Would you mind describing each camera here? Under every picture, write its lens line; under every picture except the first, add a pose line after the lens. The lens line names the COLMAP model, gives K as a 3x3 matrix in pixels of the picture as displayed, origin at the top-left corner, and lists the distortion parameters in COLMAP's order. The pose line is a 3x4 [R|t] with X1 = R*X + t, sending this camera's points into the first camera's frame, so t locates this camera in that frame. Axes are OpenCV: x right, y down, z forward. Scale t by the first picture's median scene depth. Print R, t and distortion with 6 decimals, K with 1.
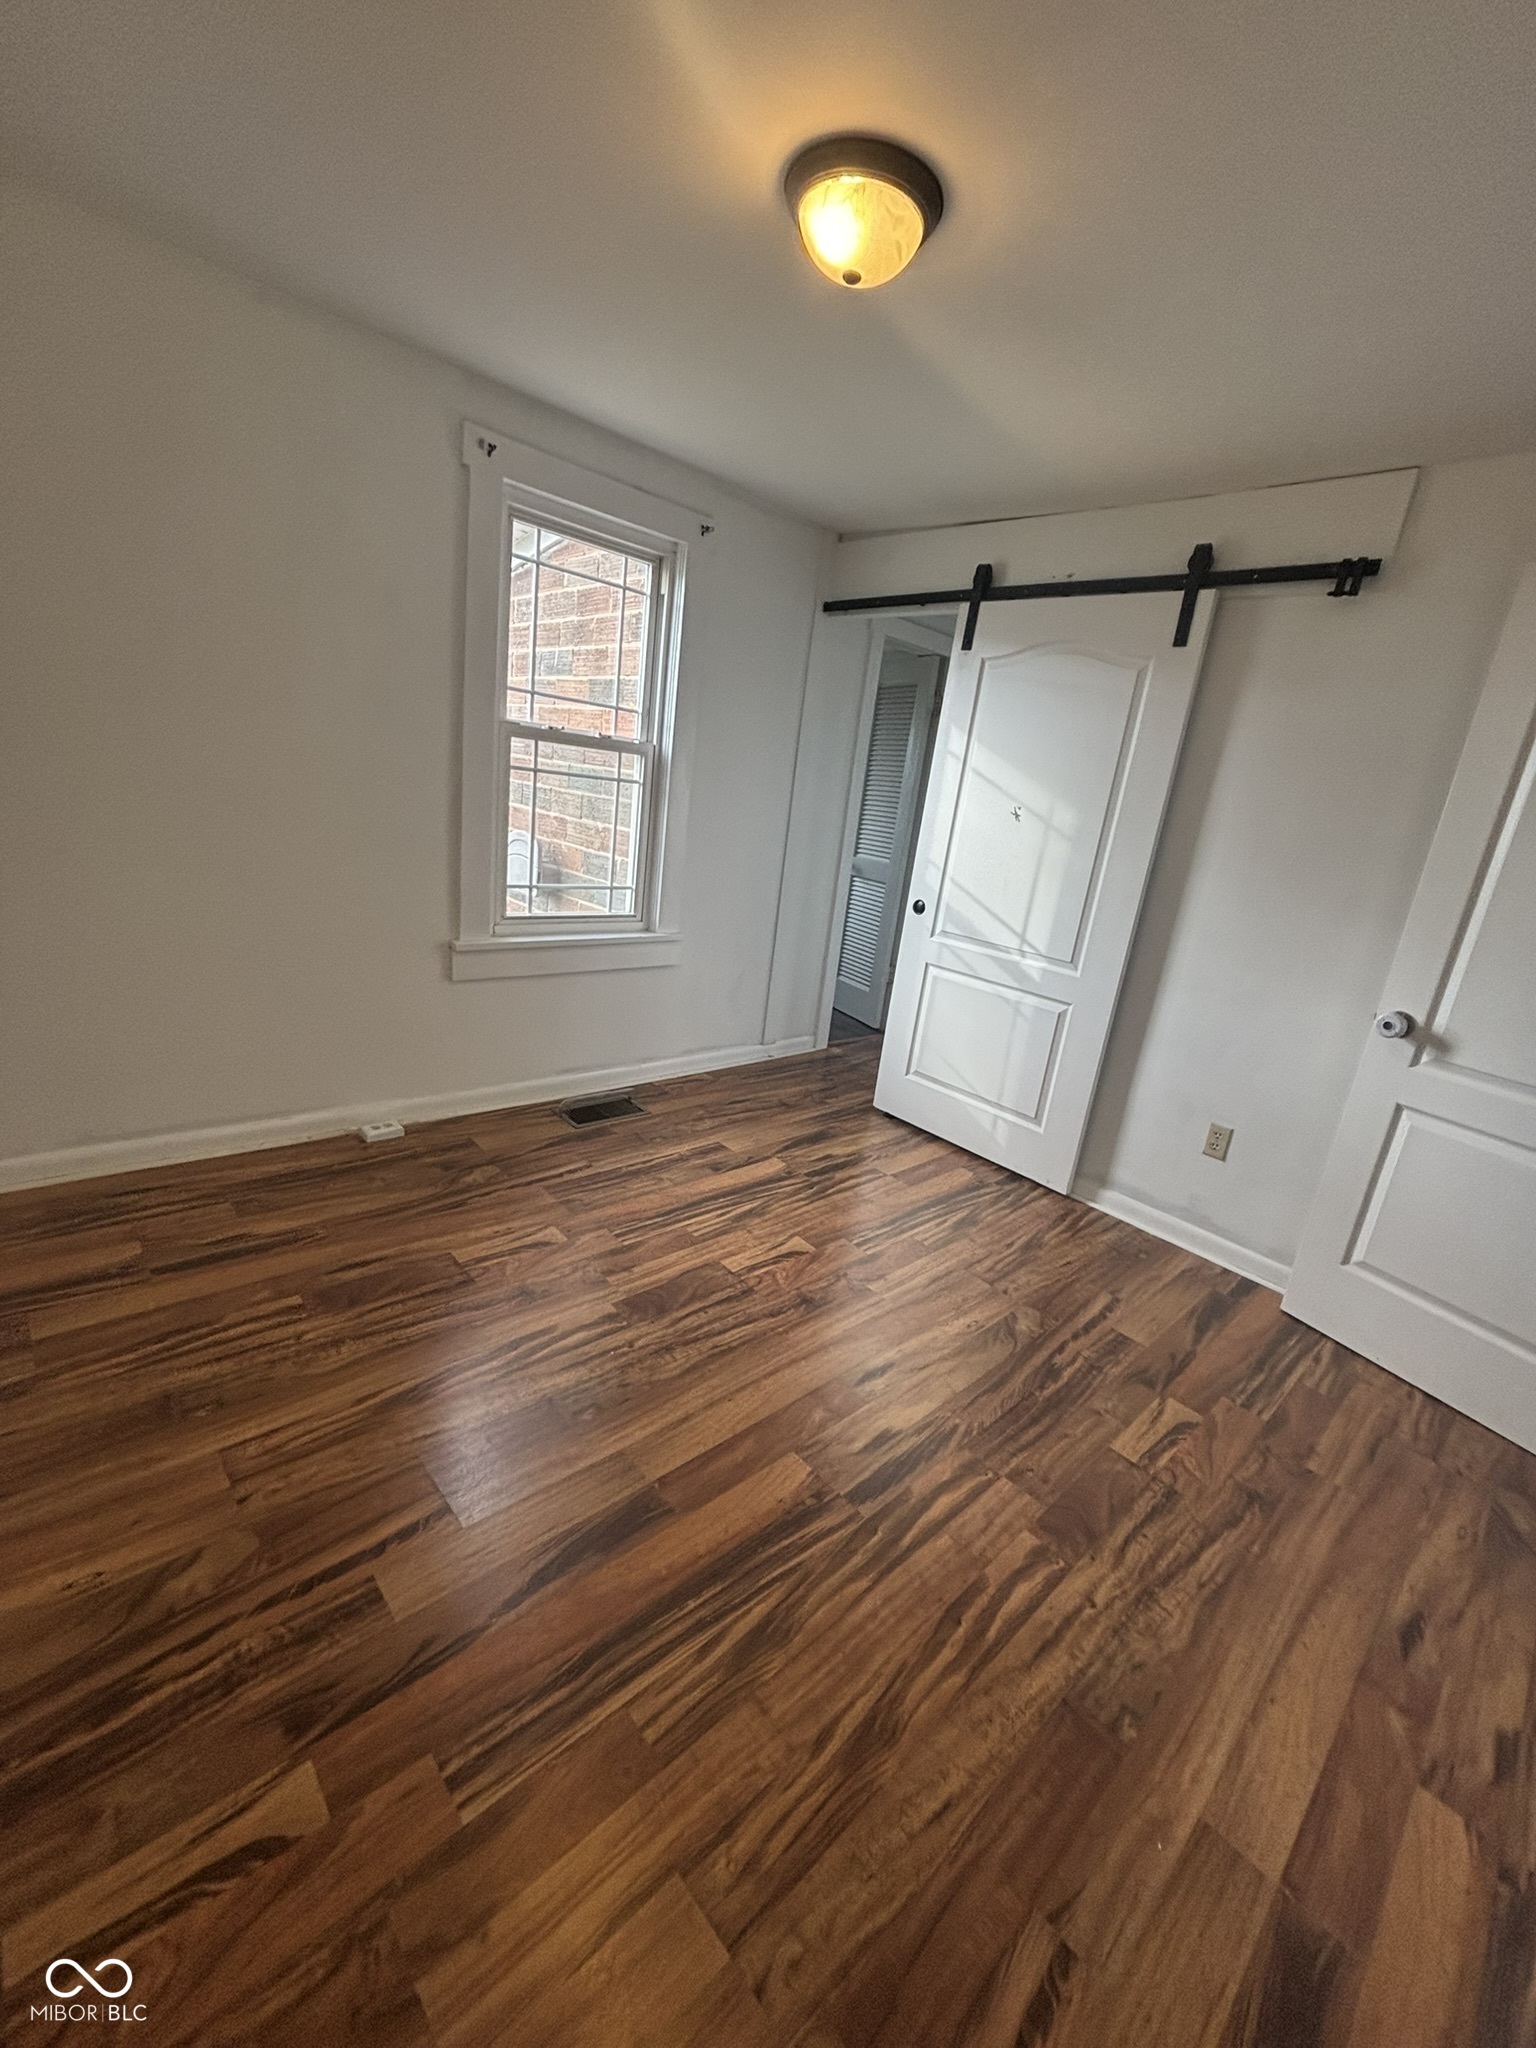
lens RADIAL K [[842.7, 0, 774.3], [0, 842.7, 1020.4], [0, 0, 1]] dist [0.008803, 0.000089]
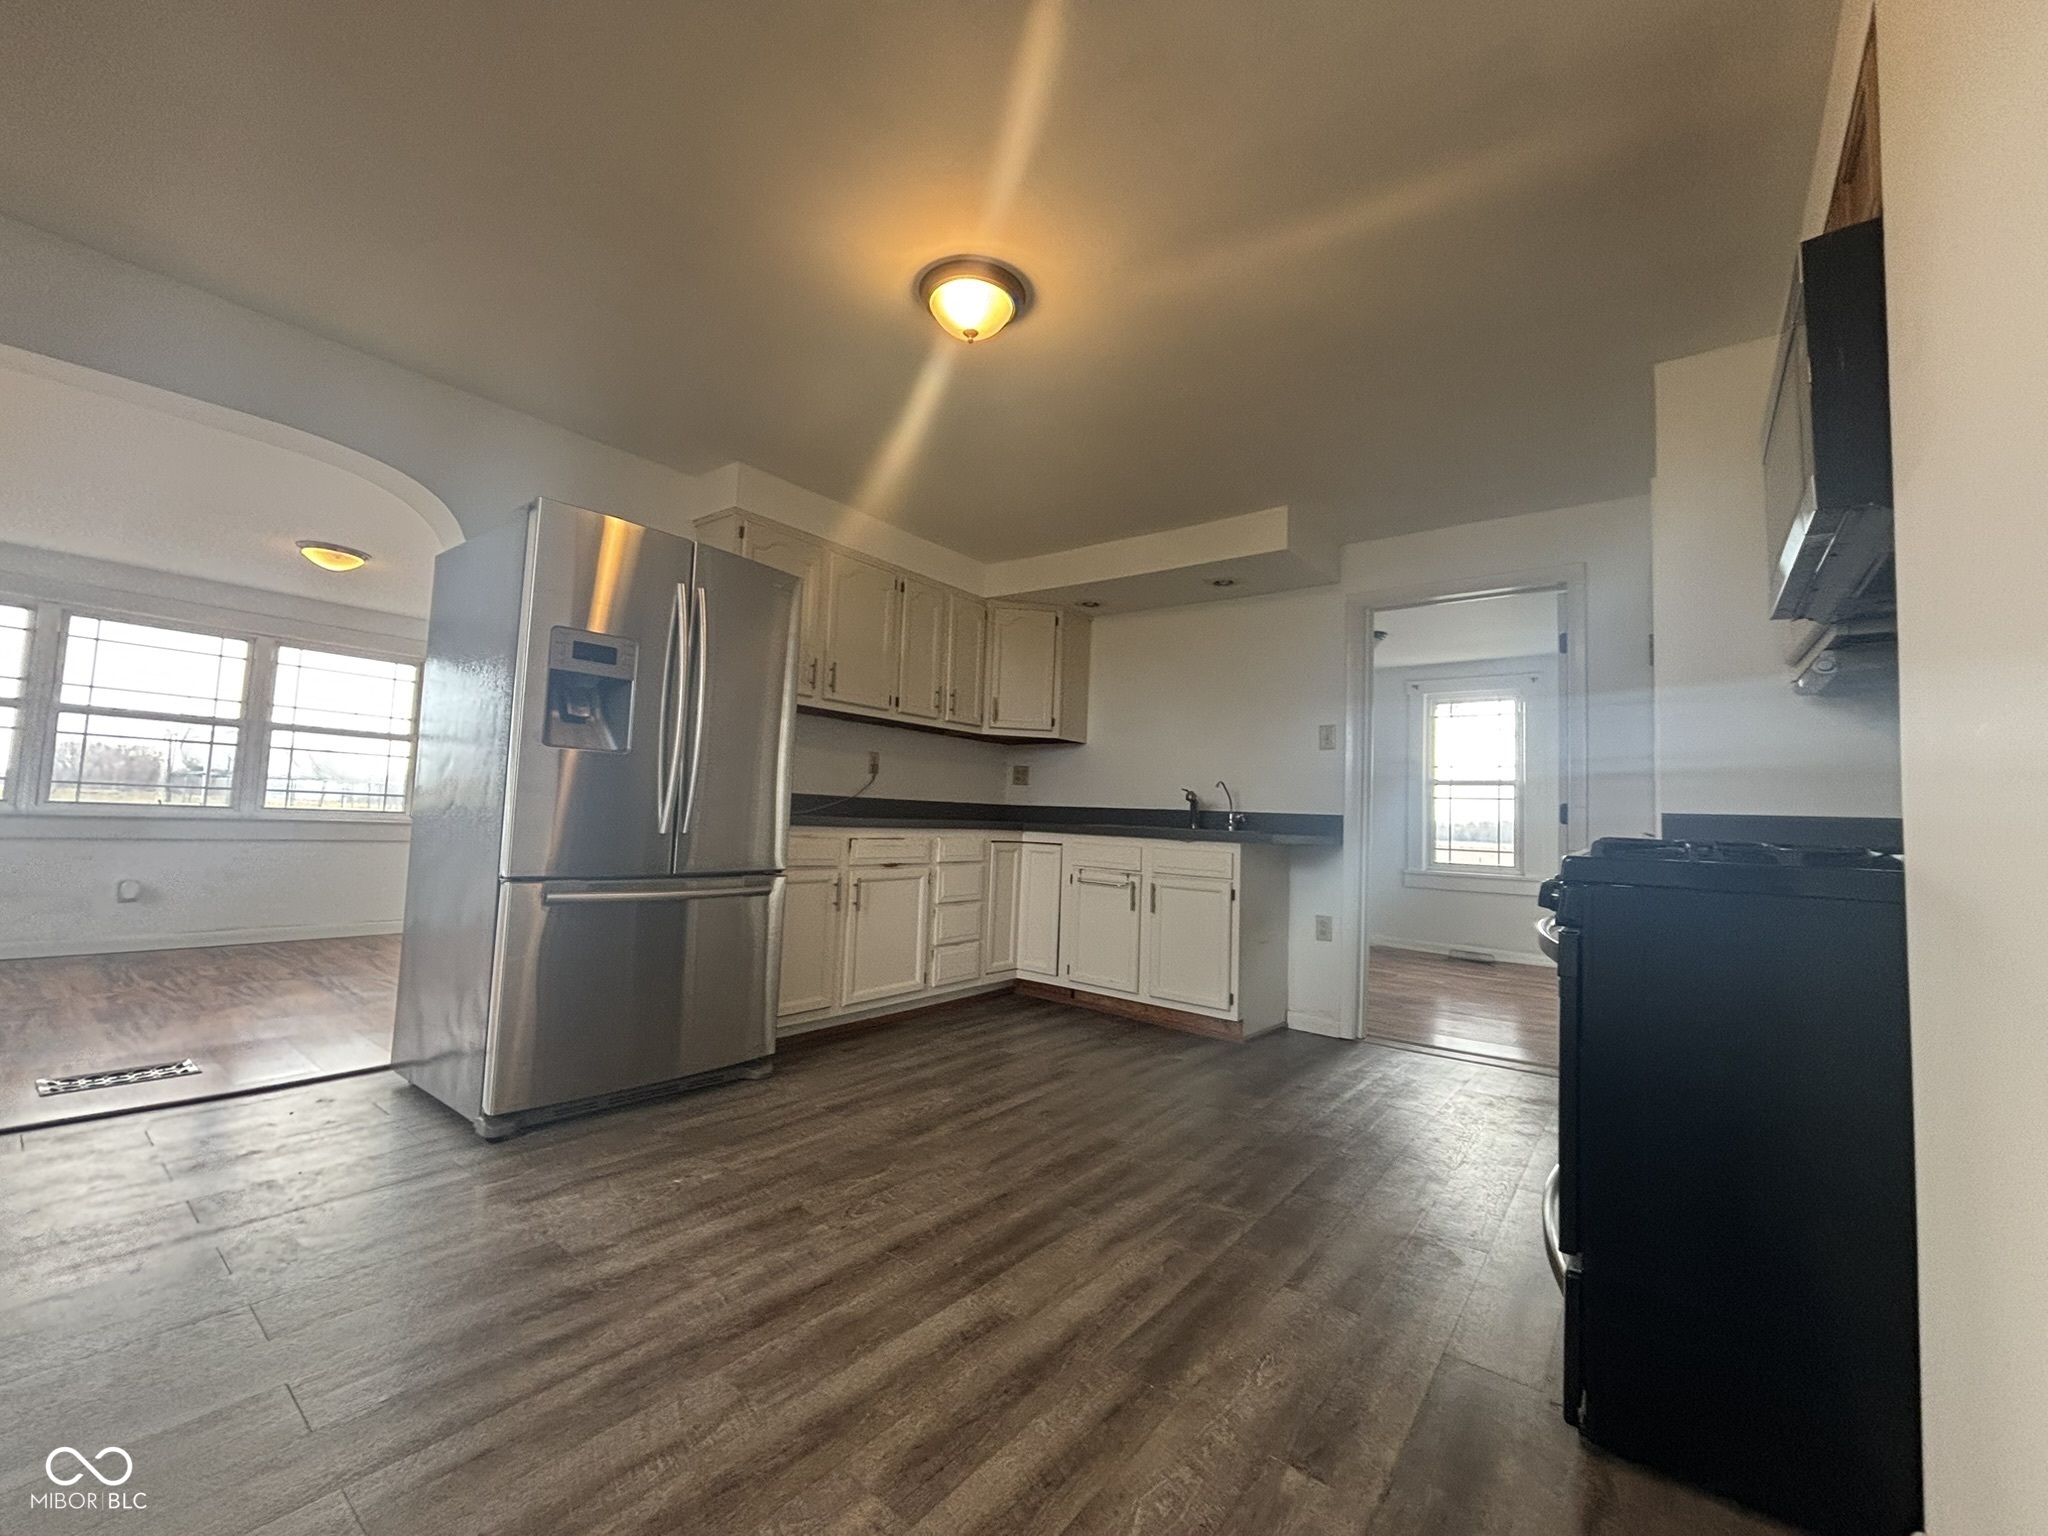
lens RADIAL K [[835.6, 0, 1023.8], [0, 835.6, 750.4], [0, 0, 1]] dist [-0.002912, -0.000385]
pose [[0.149890, -0.206970, -0.966797, 1.723474], [-0.286648, 0.926749, -0.242838, 0.454252], [0.946238, 0.313529, 0.079583, -0.305513]]
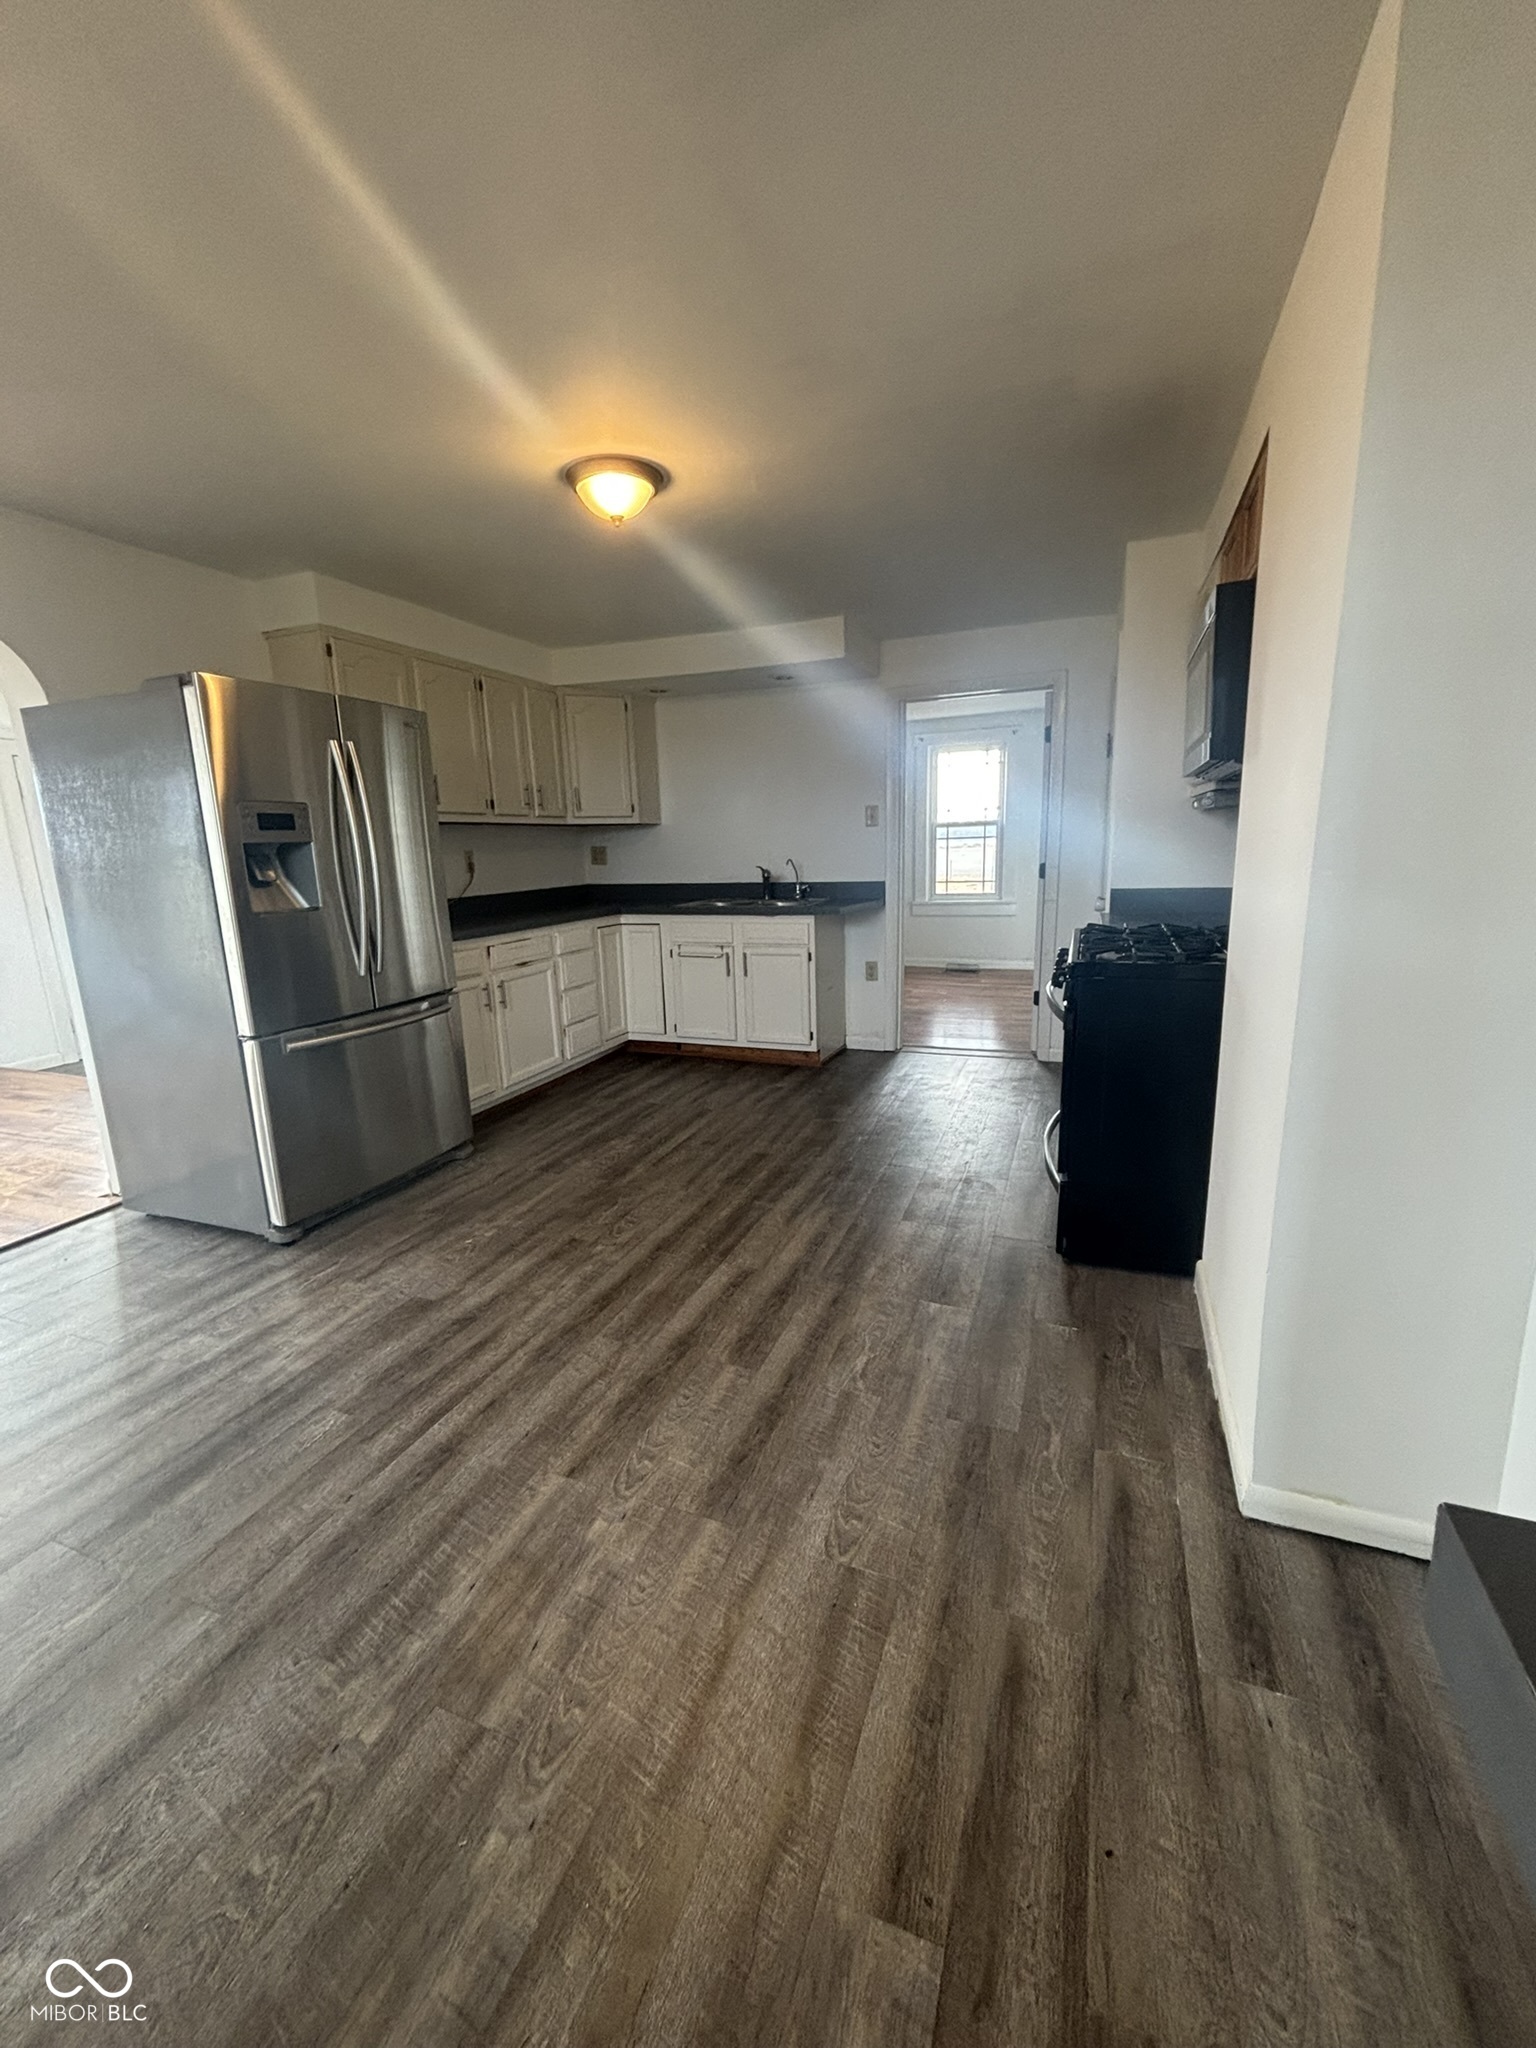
lens RADIAL K [[842.7, 0, 774.3], [0, 842.7, 1020.4], [0, 0, 1]] dist [0.008803, 0.000089]
pose [[0.431049, 0.047717, -0.901066, 1.914357], [-0.160258, 0.986773, -0.024408, 0.428284], [0.887983, 0.154924, 0.432994, -0.565122]]
